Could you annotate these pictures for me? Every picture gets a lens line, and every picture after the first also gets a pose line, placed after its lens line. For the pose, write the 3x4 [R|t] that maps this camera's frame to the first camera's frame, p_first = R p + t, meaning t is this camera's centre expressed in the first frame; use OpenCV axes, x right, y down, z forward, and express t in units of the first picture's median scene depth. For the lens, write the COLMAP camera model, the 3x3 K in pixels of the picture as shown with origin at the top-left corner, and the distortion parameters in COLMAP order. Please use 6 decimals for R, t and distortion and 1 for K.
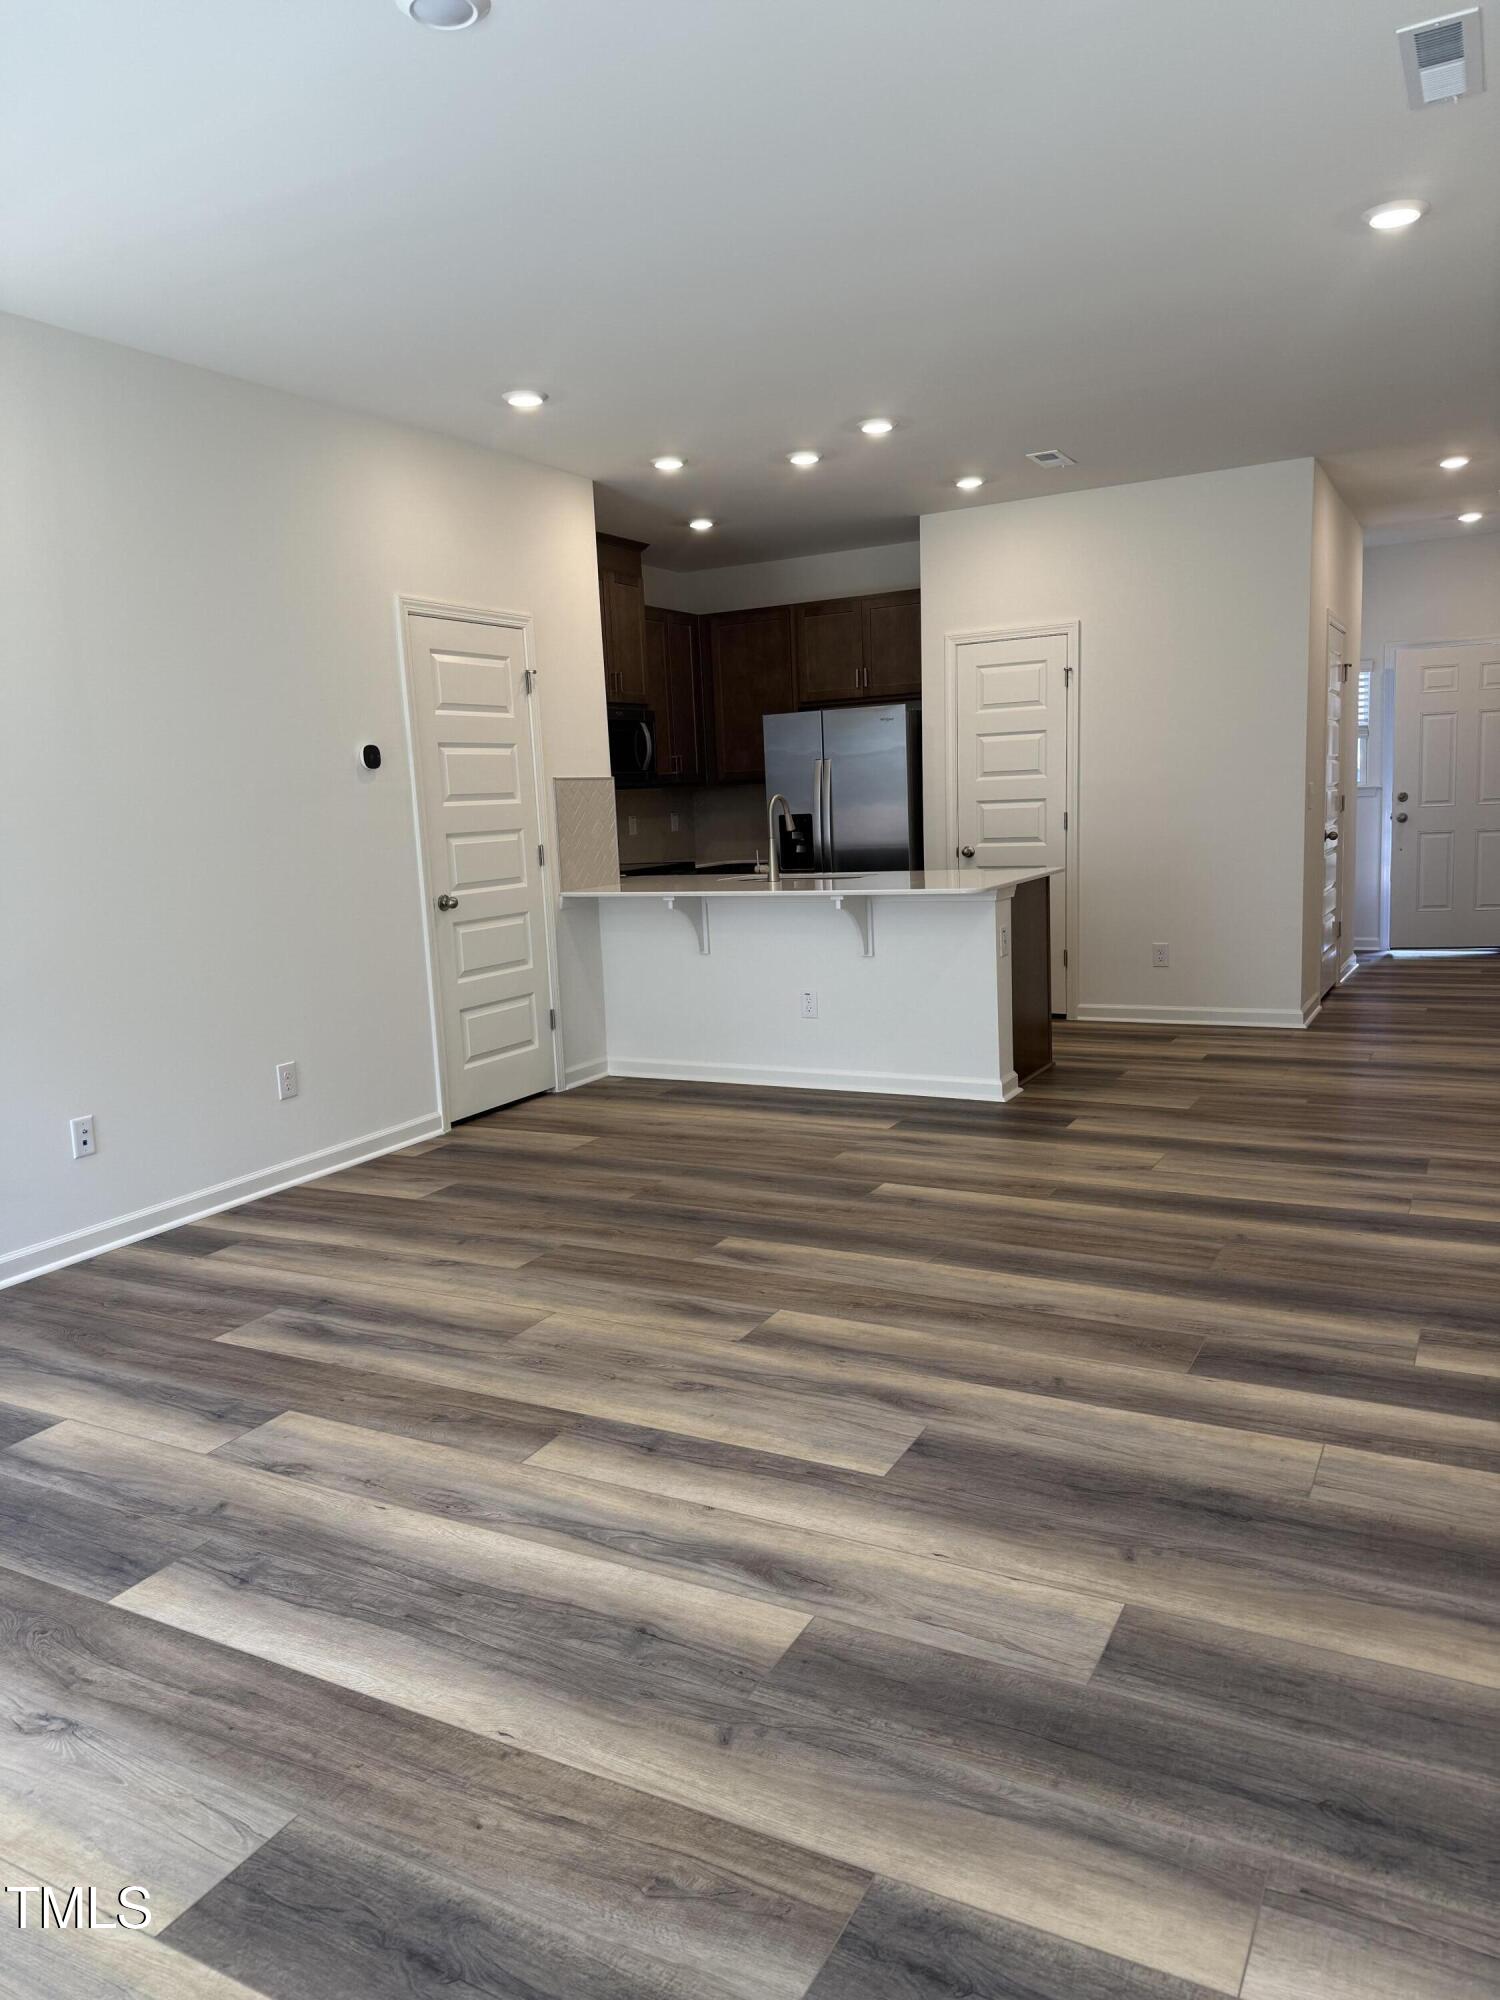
lens RADIAL K [[1389.5, 0, 756.5], [0, 1389.5, 1003.4], [0, 0, 1]] dist [0.159823, -0.305203]
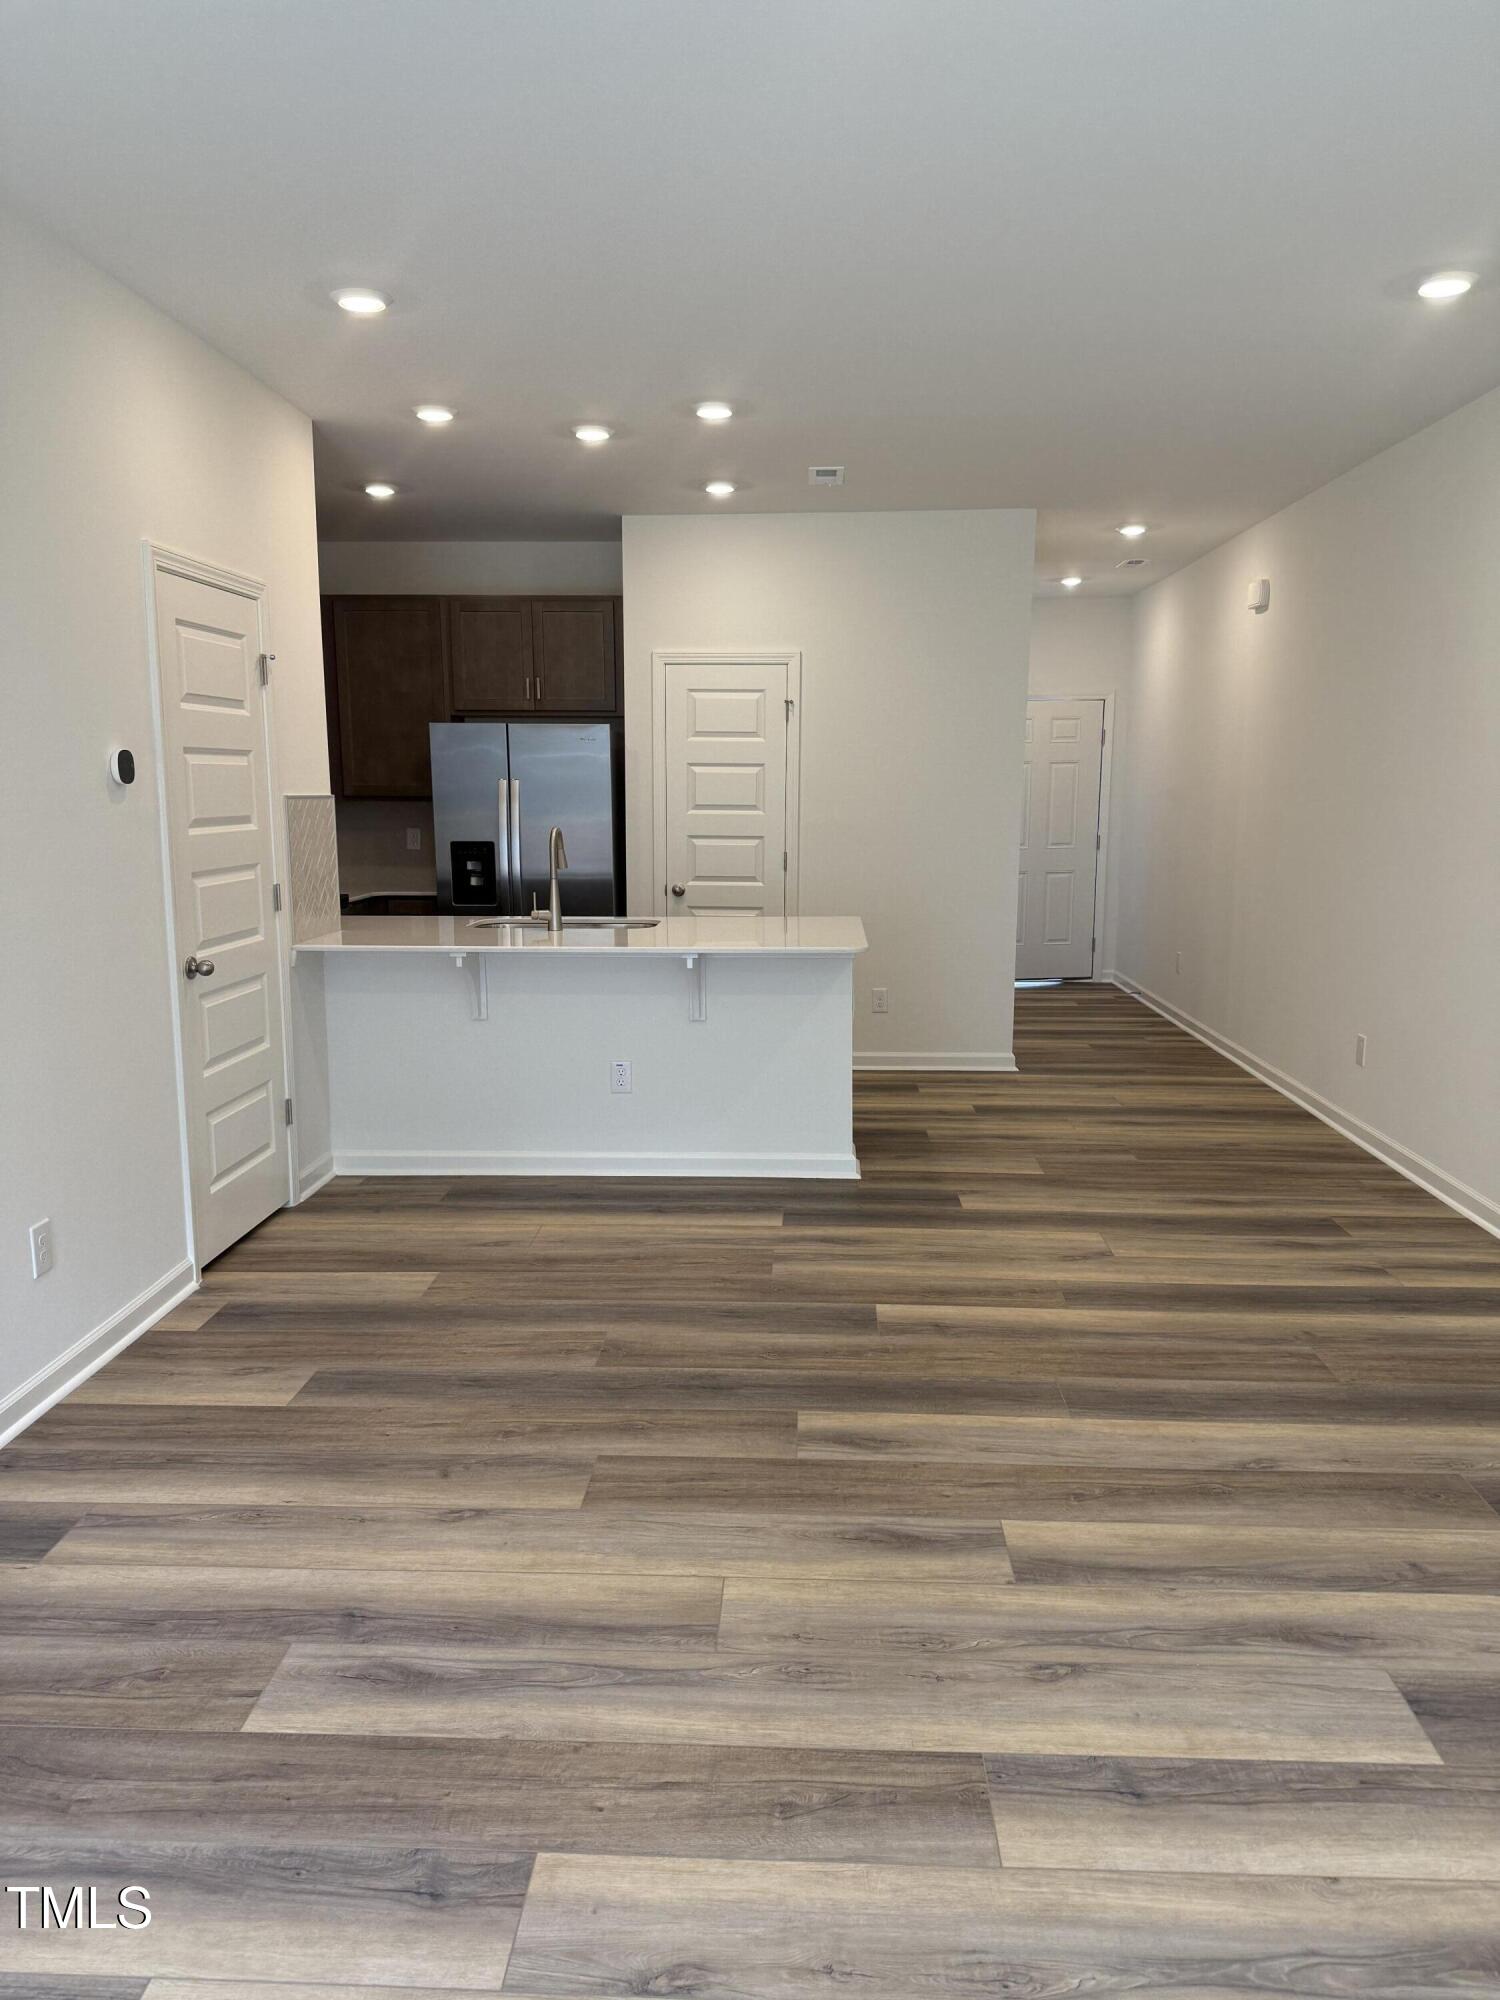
lens RADIAL K [[1389.5, 0, 756.5], [0, 1389.5, 1003.4], [0, 0, 1]] dist [0.159823, -0.305203]
pose [[0.898496, -0.023671, 0.438343, -0.327713], [0.025397, 0.999676, 0.001926, -0.055524], [-0.438246, 0.009402, 0.898806, 0.251959]]
